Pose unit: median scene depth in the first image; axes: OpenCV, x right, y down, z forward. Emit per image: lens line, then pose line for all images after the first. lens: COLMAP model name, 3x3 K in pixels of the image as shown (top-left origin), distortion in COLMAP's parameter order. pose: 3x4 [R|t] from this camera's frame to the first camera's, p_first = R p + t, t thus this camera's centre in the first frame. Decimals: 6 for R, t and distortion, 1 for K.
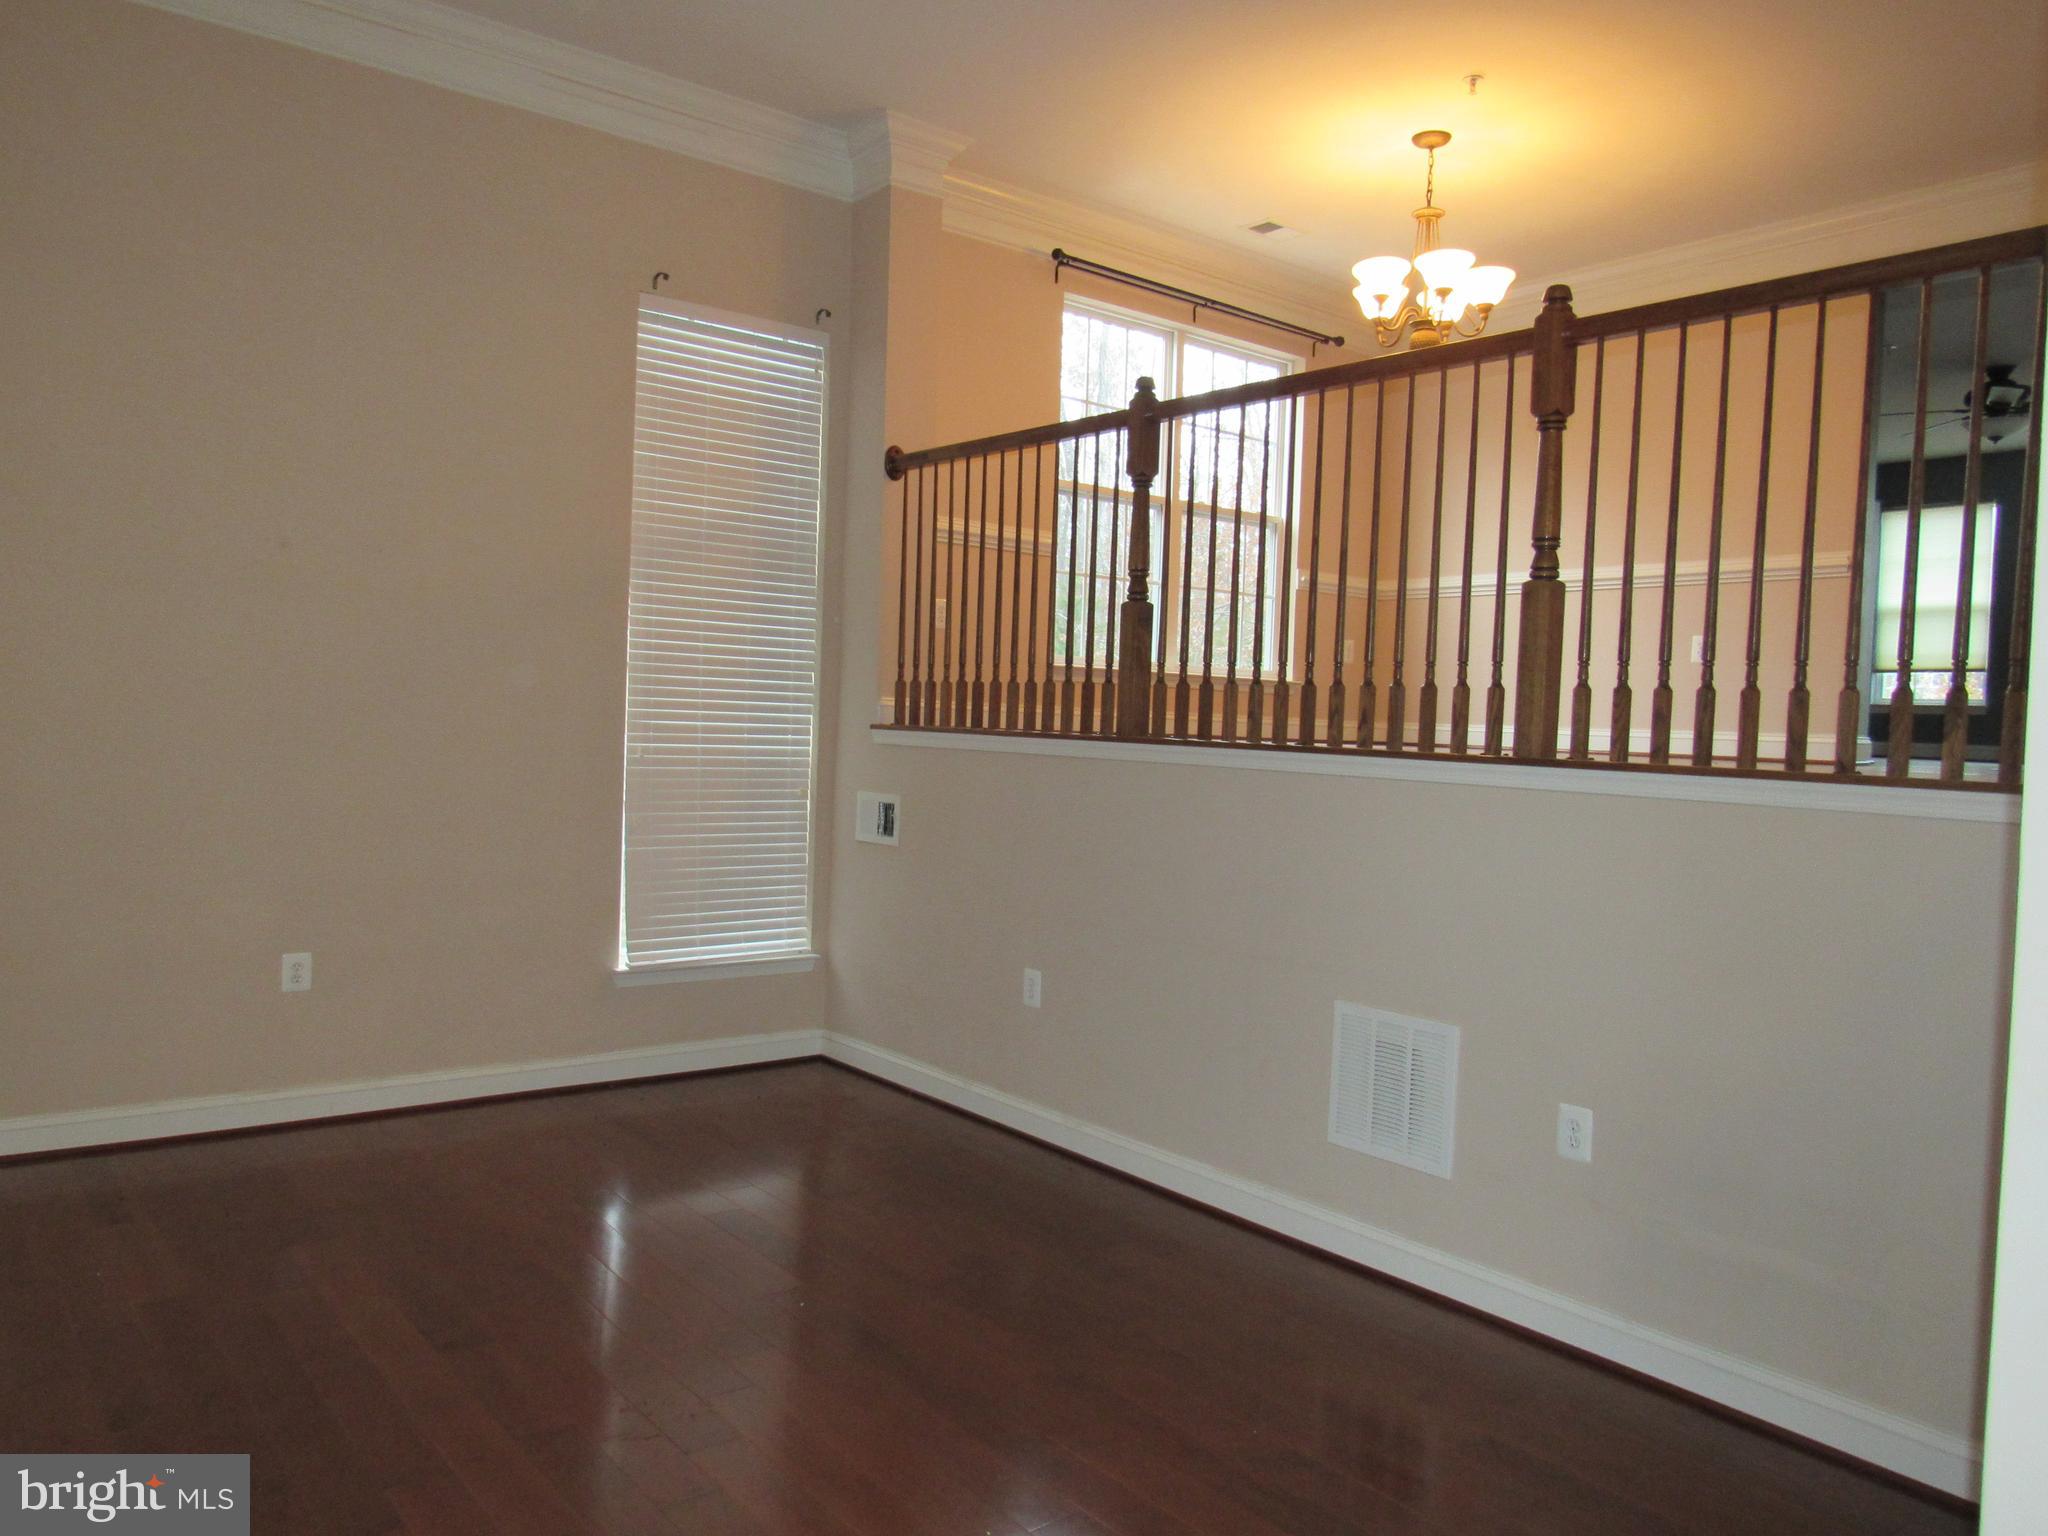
lens RADIAL K [[1461.8, 0, 1024.0], [0, 1461.8, 768.0], [0, 0, 1]] dist [-0.027453, 0.020967]
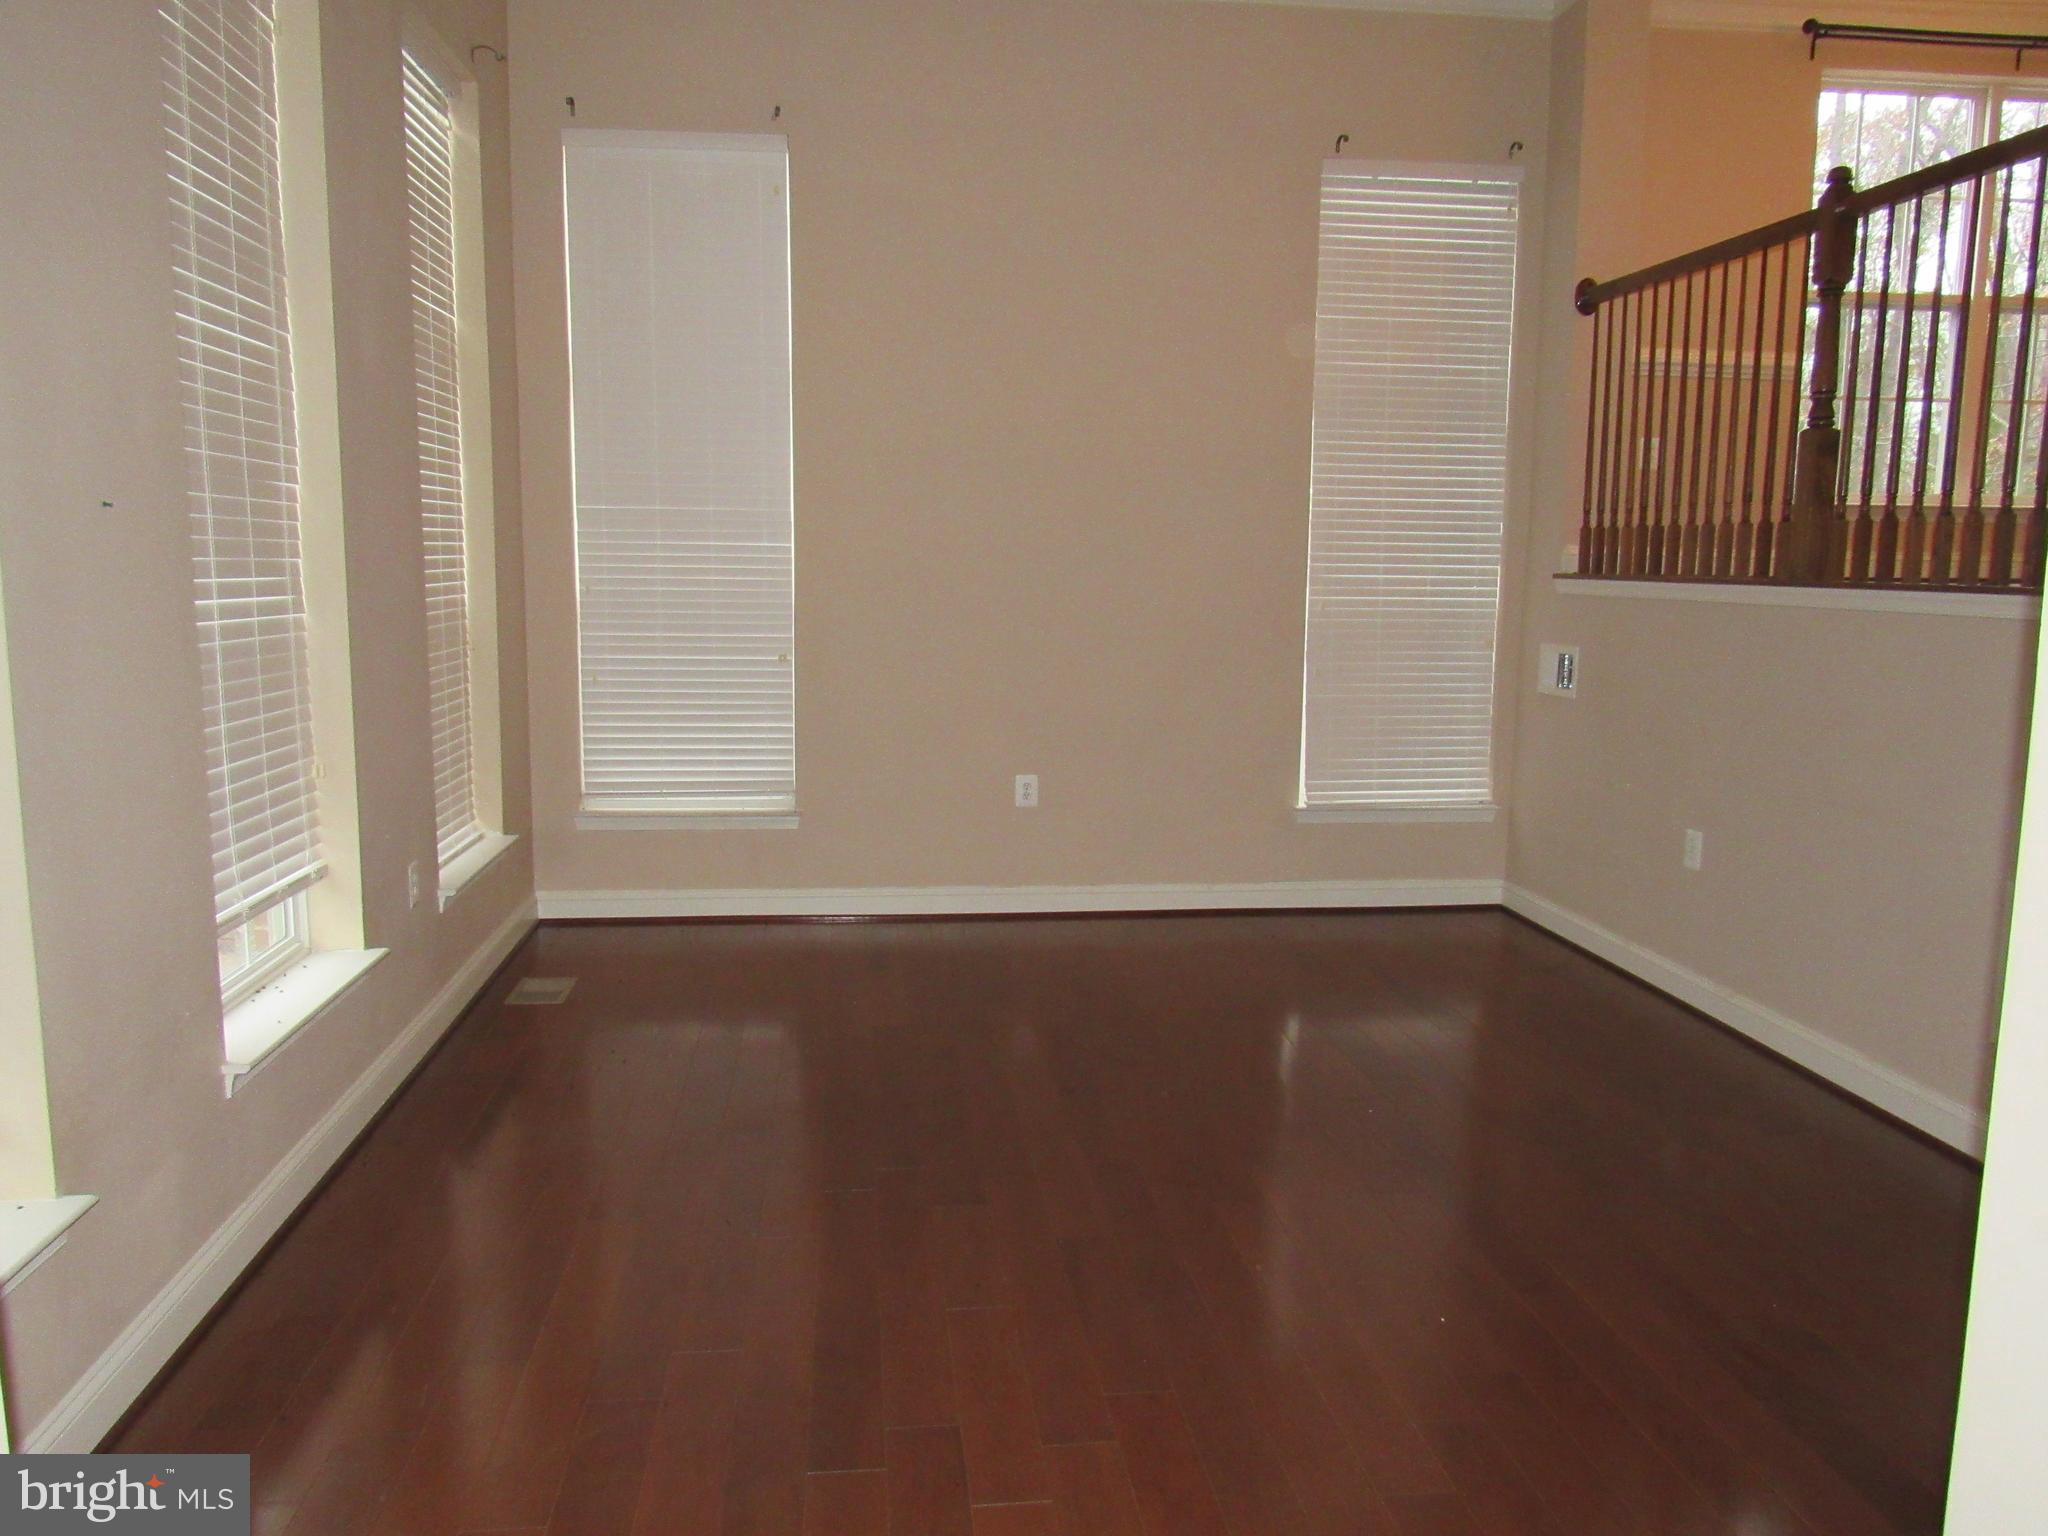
lens RADIAL K [[1461.8, 0, 1024.0], [0, 1461.8, 768.0], [0, 0, 1]] dist [-0.027453, 0.020967]
pose [[0.847223, 0.046327, -0.529213, 0.117481], [0.004791, 0.995483, 0.094815, 0.005432], [0.531215, -0.082865, 0.843175, -0.020261]]
